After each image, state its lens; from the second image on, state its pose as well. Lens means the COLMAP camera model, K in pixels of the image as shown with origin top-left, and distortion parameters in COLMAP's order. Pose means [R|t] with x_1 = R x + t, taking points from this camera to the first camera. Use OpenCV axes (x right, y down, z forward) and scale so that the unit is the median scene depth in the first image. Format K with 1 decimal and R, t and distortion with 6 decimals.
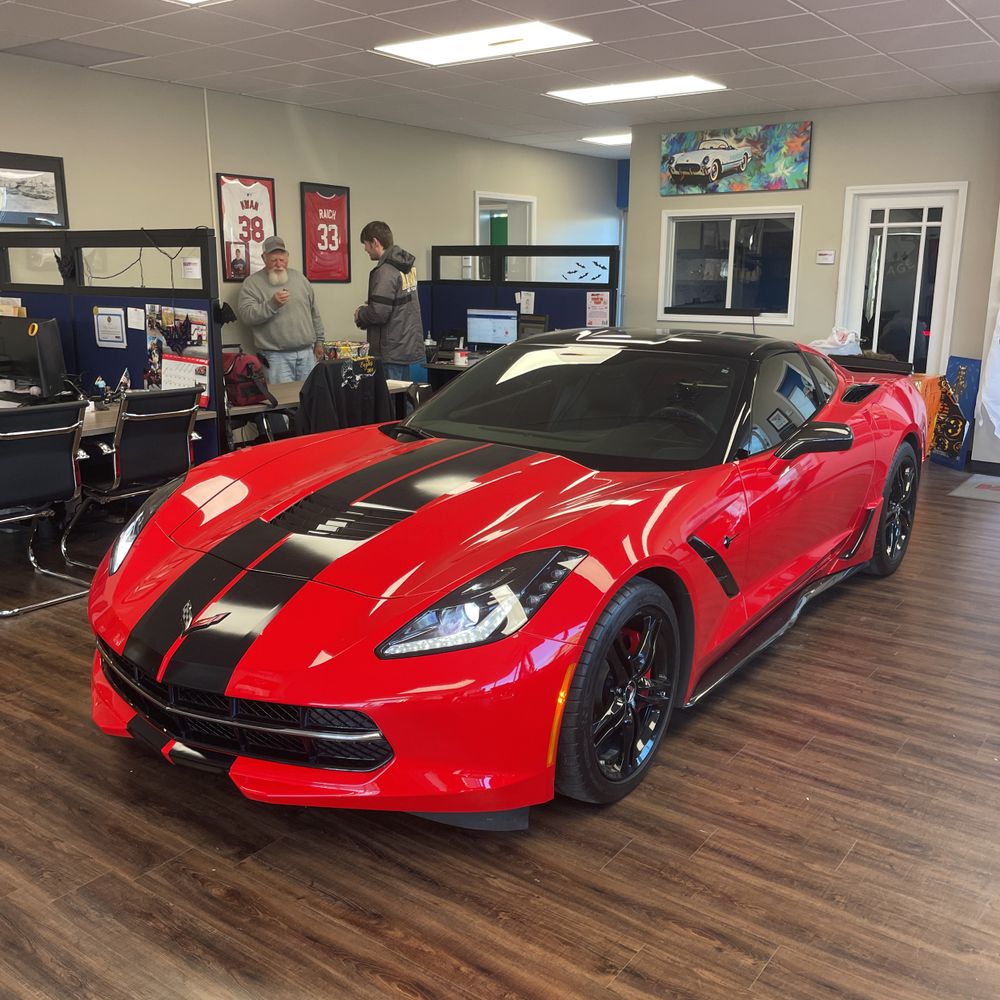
lens RADIAL K [[1013.7, 0, 499.6], [0, 1013.7, 504.6], [0, 0, 1]] dist [0.029237, 0.000000]
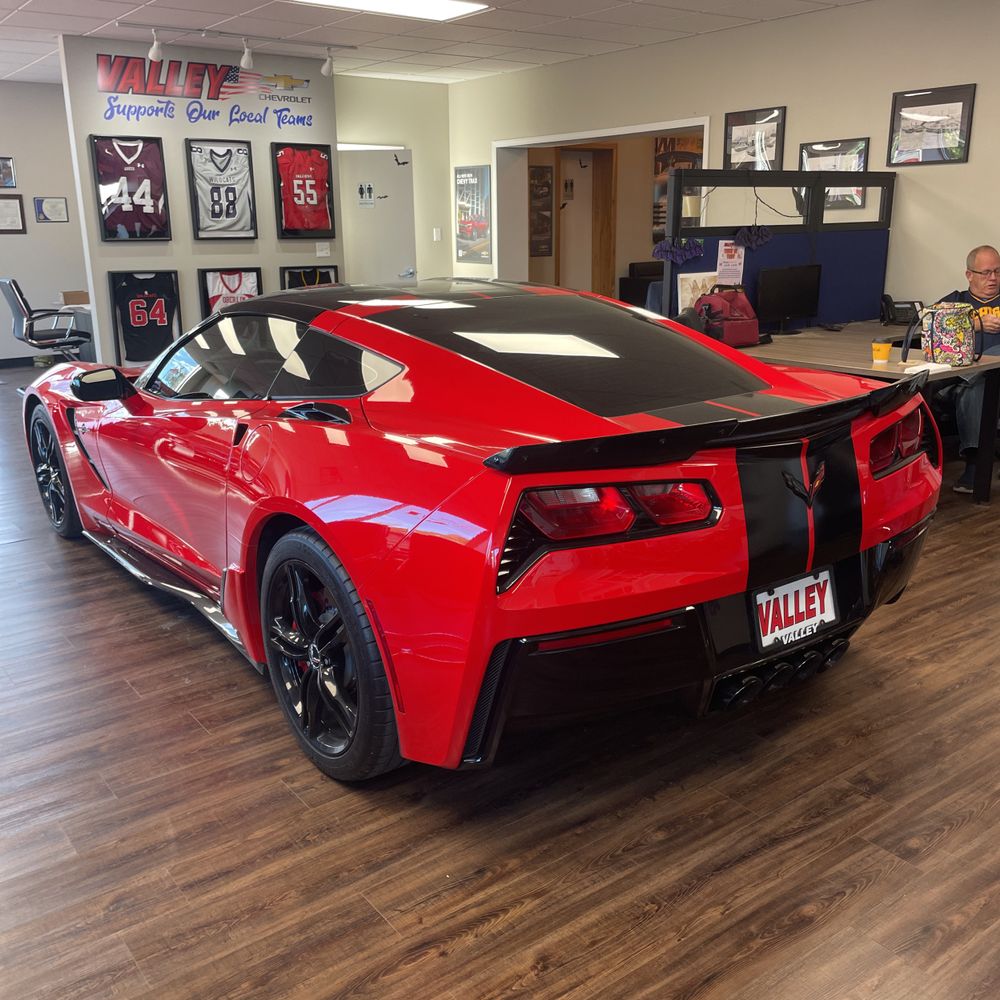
lens RADIAL K [[1013.7, 0, 521.9], [0, 1013.7, 505.5], [0, 0, 1]] dist [0.029237, 0.000000]
pose [[-0.289378, 0.260287, -0.921147, 0.643437], [-0.204942, 0.923157, 0.325238, -0.204377], [0.935018, 0.282898, -0.213798, 0.926826]]
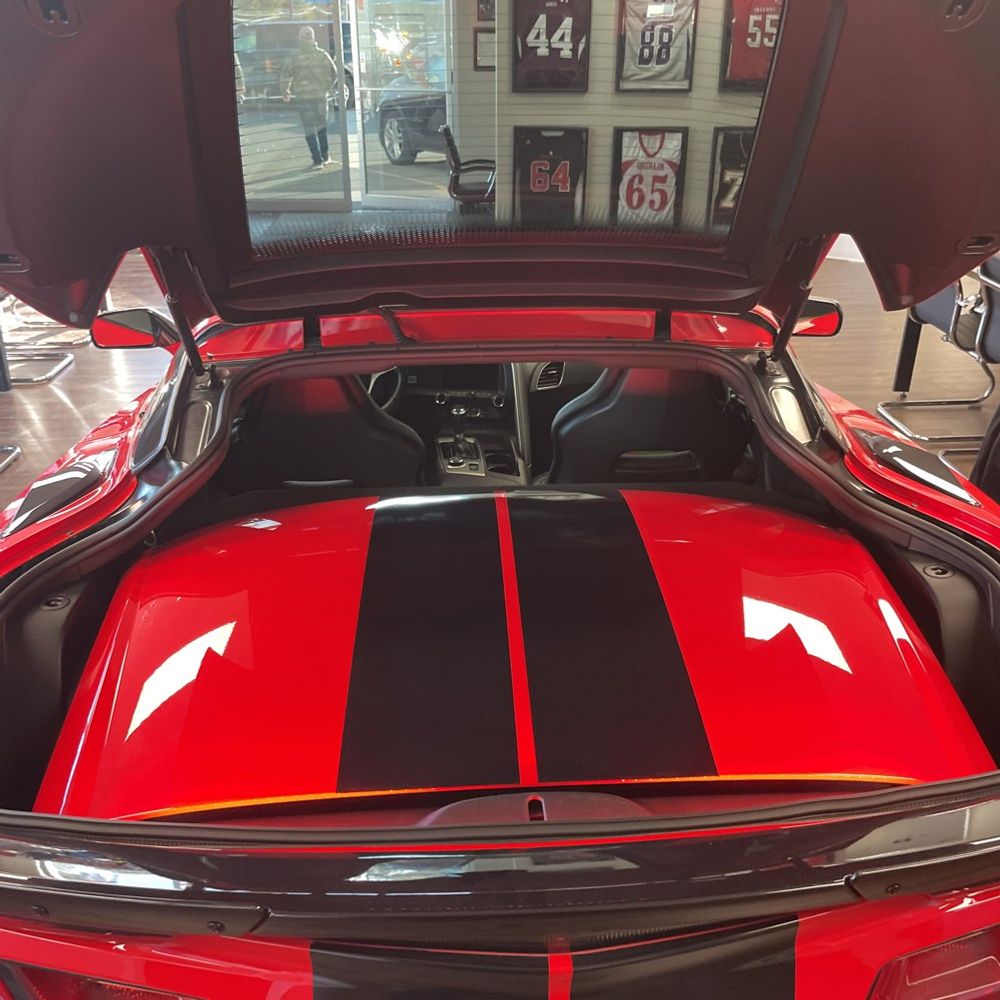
lens RADIAL K [[1013.7, 0, 513.5], [0, 1013.7, 499.0], [0, 0, 1]] dist [0.029237, 0.000000]
pose [[-0.770911, 0.259369, -0.581742, 0.330312], [-0.147224, 0.816041, 0.558929, -0.250542], [0.619694, 0.516531, -0.590910, 0.980312]]
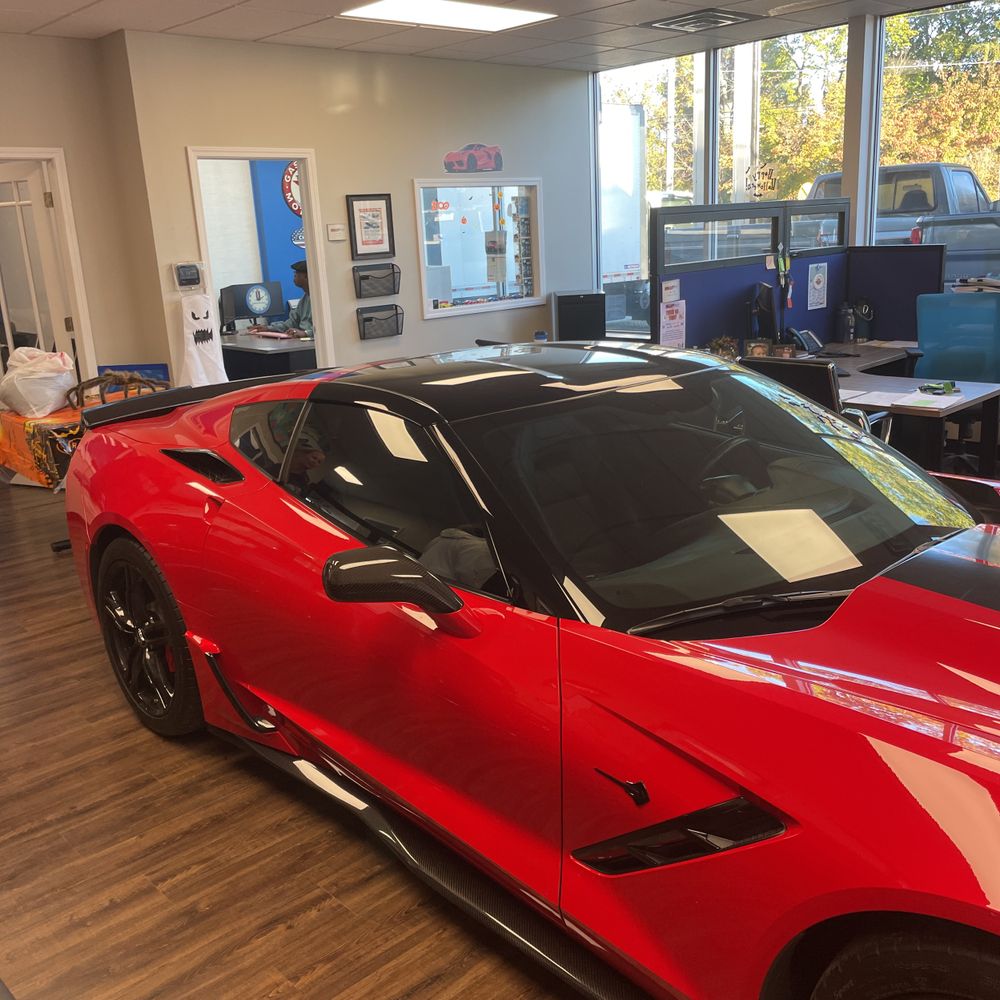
lens RADIAL K [[1013.7, 0, 508.5], [0, 1013.7, 500.3], [0, 0, 1]] dist [0.029237, 0.000000]
pose [[0.188182, -0.270608, 0.944118, -0.354662], [0.266993, 0.939185, 0.215977, -0.162070], [-0.945147, 0.211430, 0.248988, 0.621938]]
